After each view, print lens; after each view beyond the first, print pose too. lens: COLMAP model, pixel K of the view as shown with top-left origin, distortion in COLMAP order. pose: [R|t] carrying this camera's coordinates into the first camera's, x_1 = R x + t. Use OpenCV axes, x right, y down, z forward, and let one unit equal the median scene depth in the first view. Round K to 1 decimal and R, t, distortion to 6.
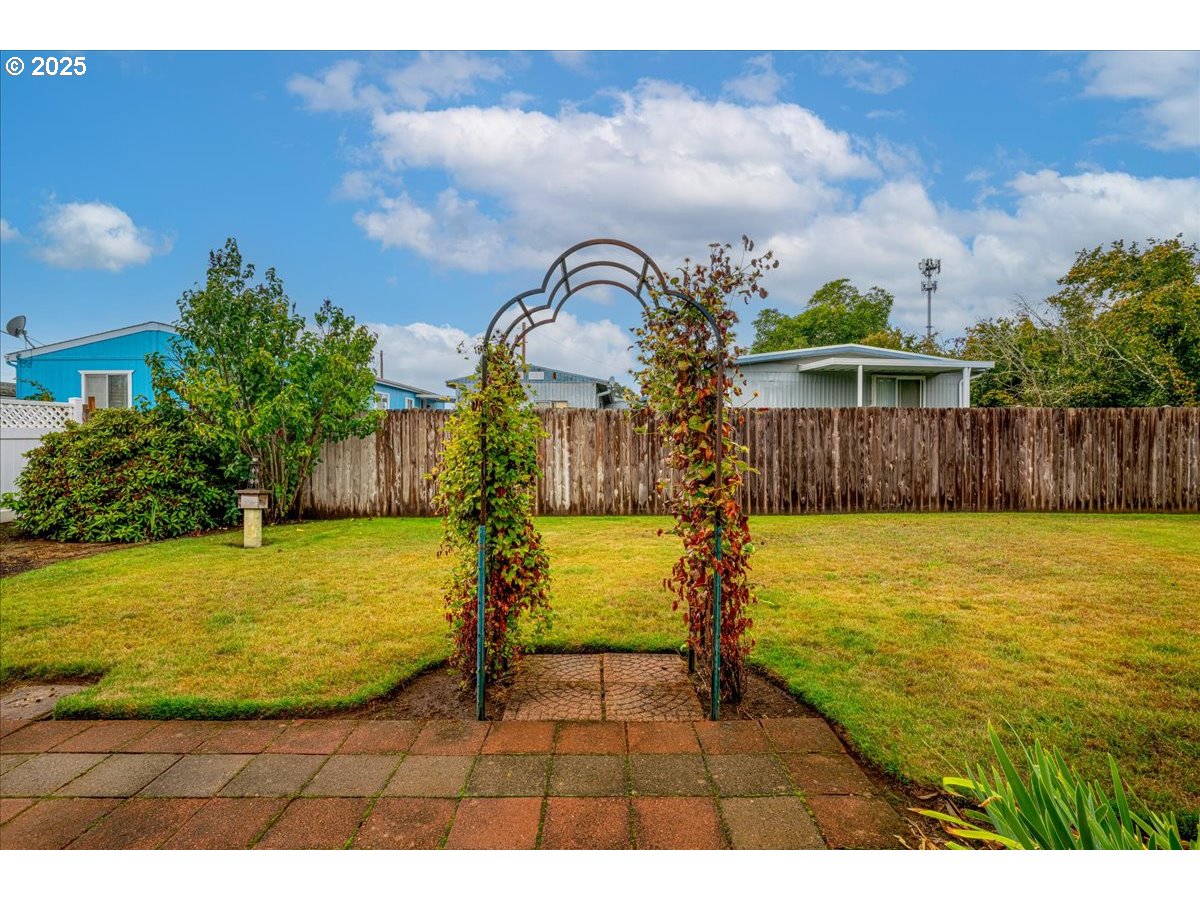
lens RADIAL K [[436.3, 0, 600.8], [0, 436.3, 445.1], [0, 0, 1]] dist [0.000035, 0.000021]
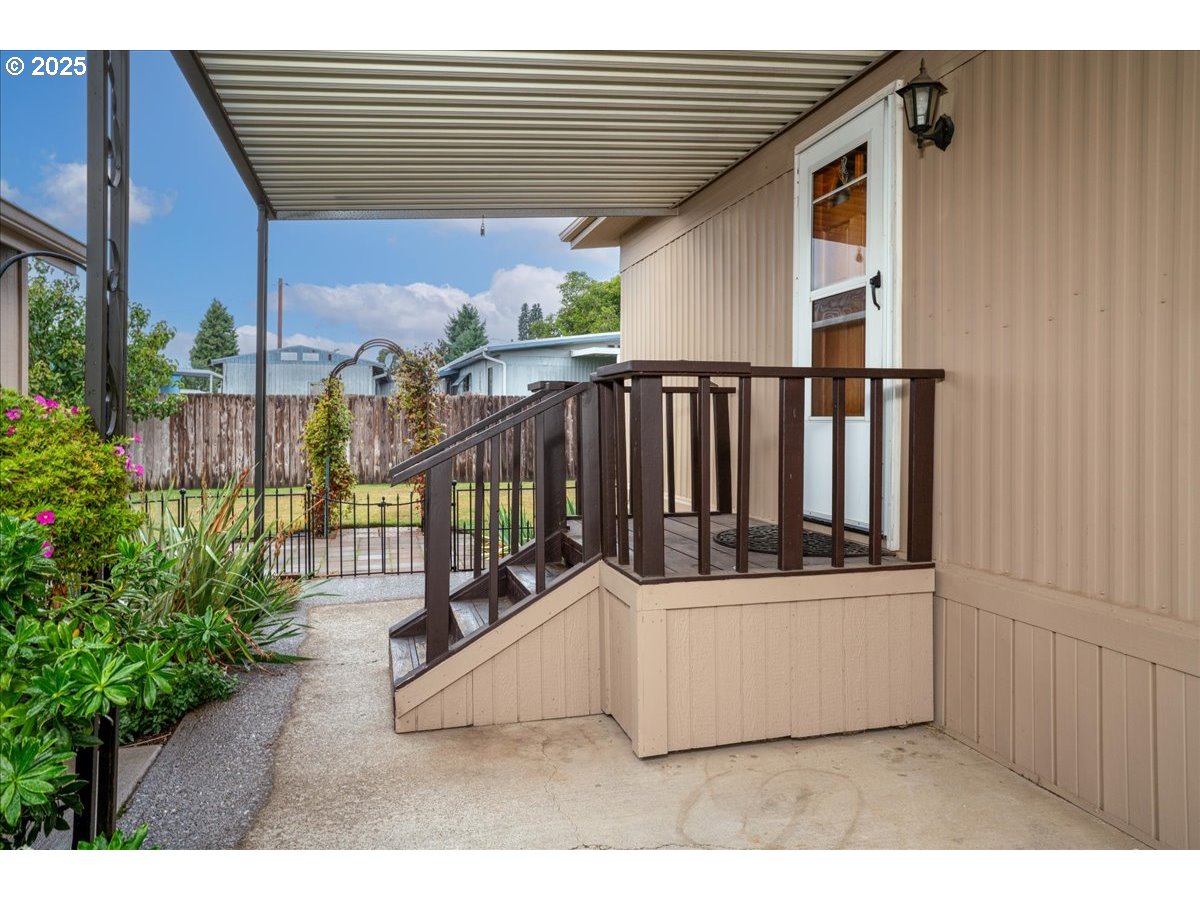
lens RADIAL K [[864.4, 0, 592.6], [0, 864.4, 421.1], [0, 0, 1]] dist [-0.003261, -0.000034]
pose [[0.969483, 0.002318, 0.245147, -0.008803], [0.001129, 0.999902, -0.013919, 0.020552], [-0.245156, 0.013771, 0.969386, -1.418969]]
